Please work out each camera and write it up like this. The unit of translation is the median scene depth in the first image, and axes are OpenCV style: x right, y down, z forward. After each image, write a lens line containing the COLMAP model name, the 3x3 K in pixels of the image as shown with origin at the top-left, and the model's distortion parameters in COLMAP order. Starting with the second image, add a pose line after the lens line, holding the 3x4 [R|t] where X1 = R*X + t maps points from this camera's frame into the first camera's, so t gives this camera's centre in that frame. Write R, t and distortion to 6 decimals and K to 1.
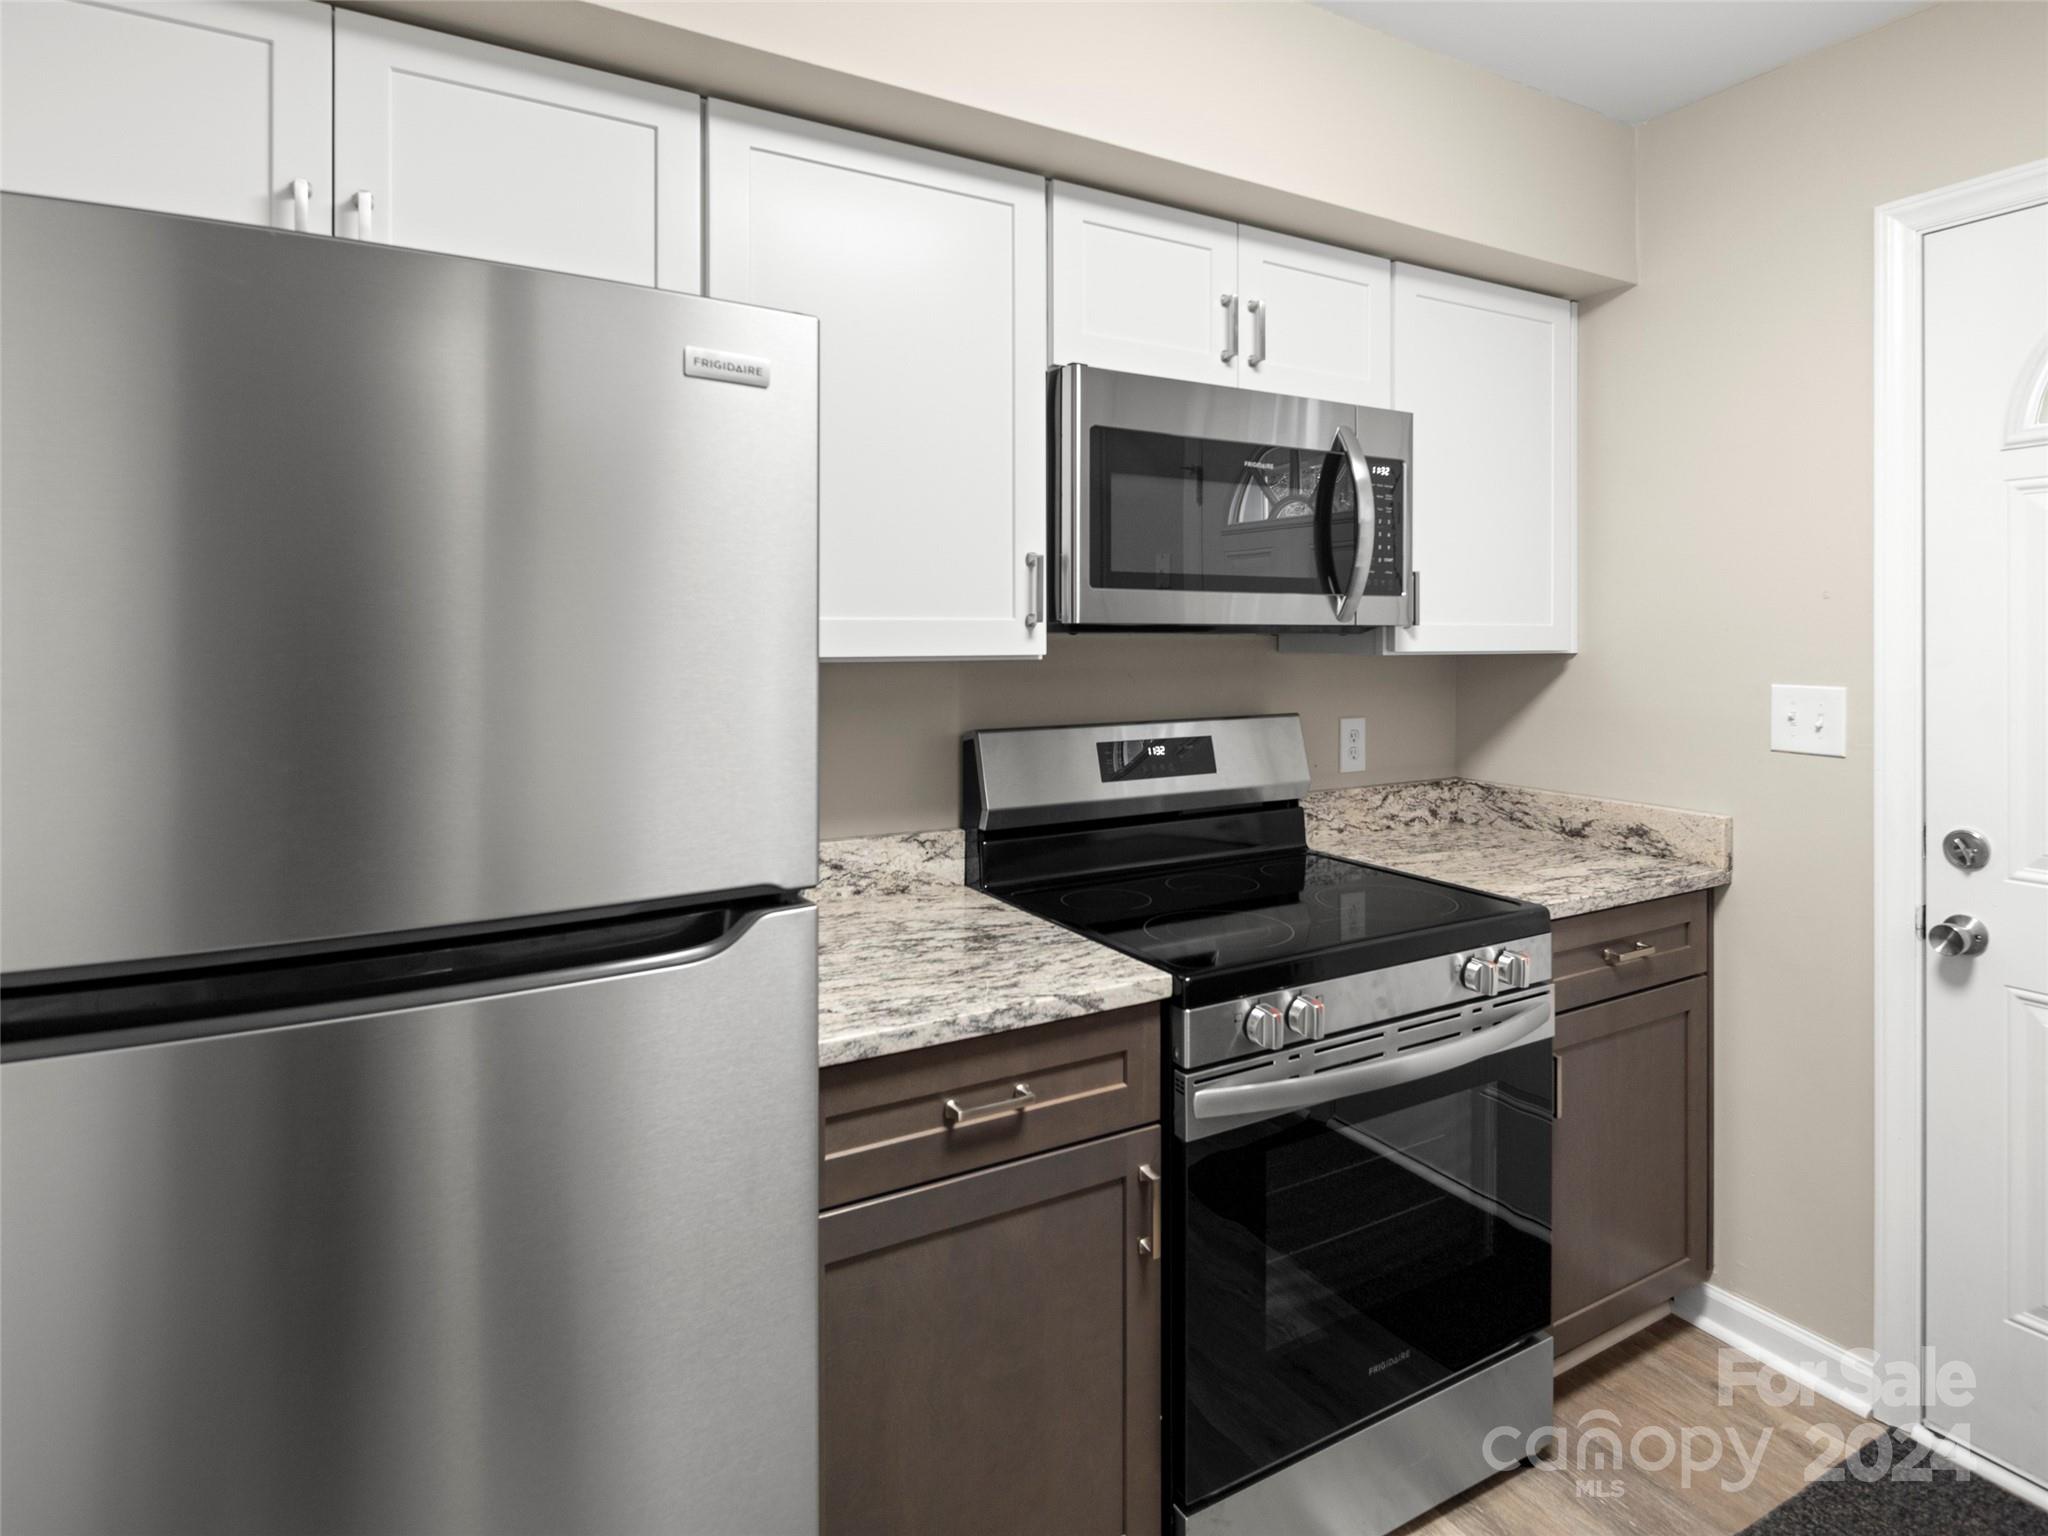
lens RADIAL K [[1121.5, 0, 1025.4], [0, 1121.5, 637.5], [0, 0, 1]] dist [0.009401, -0.007177]
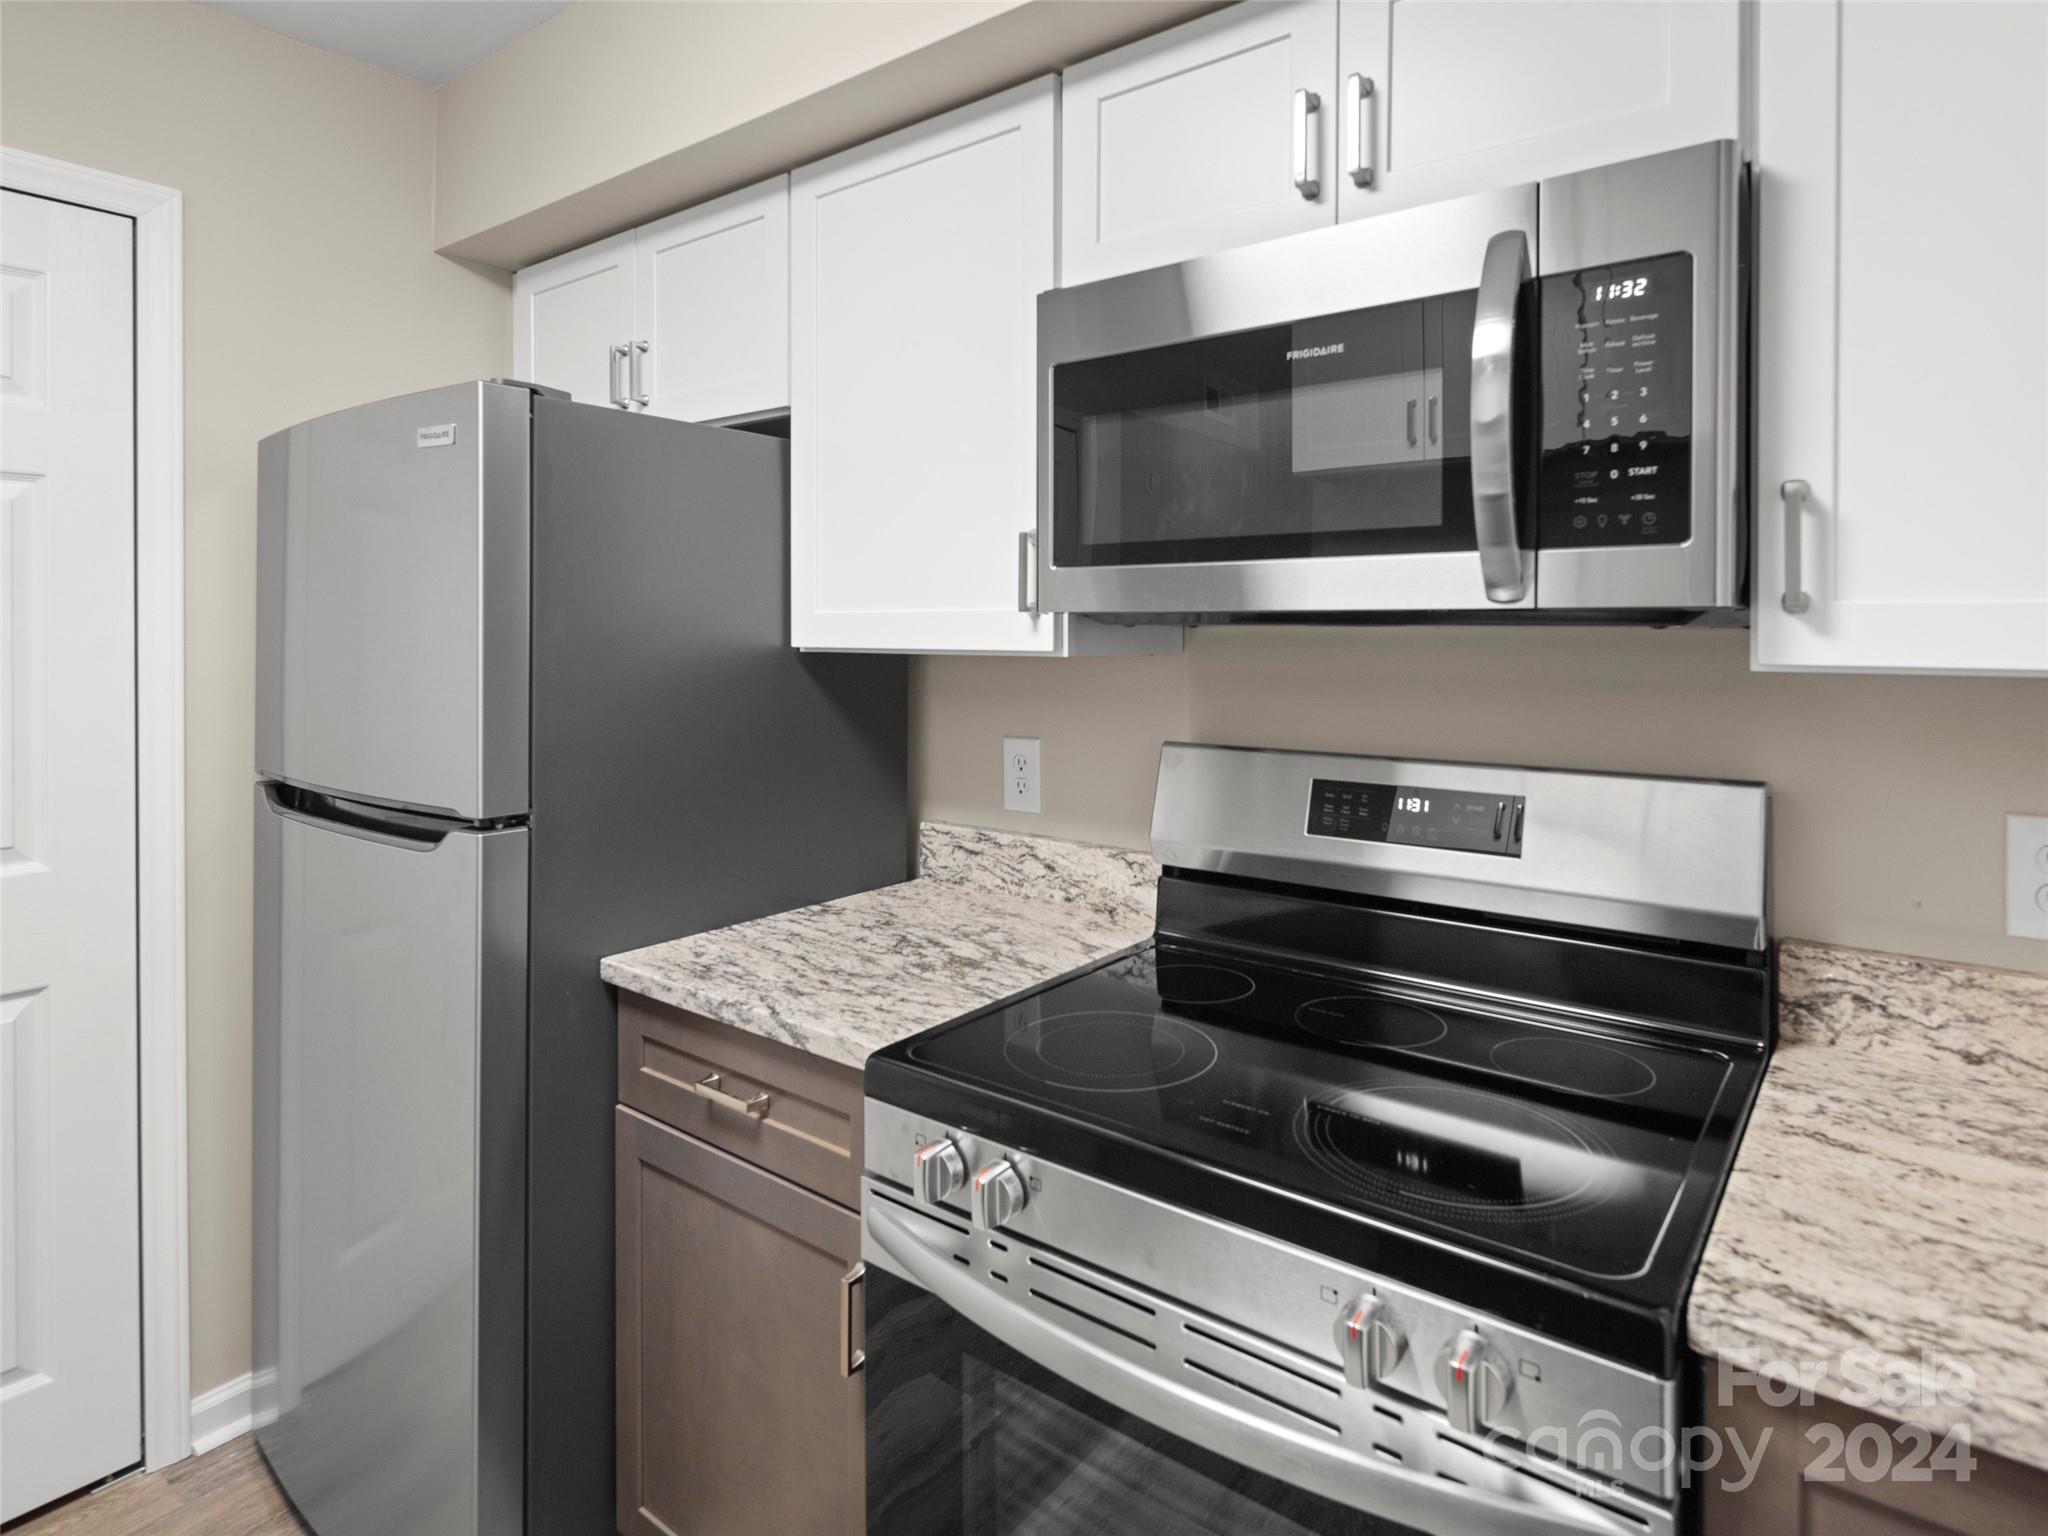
lens RADIAL K [[1121.5, 0, 1071.4], [0, 1121.5, 634.7], [0, 0, 1]] dist [0.009401, -0.007177]
pose [[0.396098, 0.005302, -0.918193, 0.718705], [-0.005112, 0.999981, 0.003569, 0.000591], [0.918194, 0.003280, 0.396117, 0.628303]]
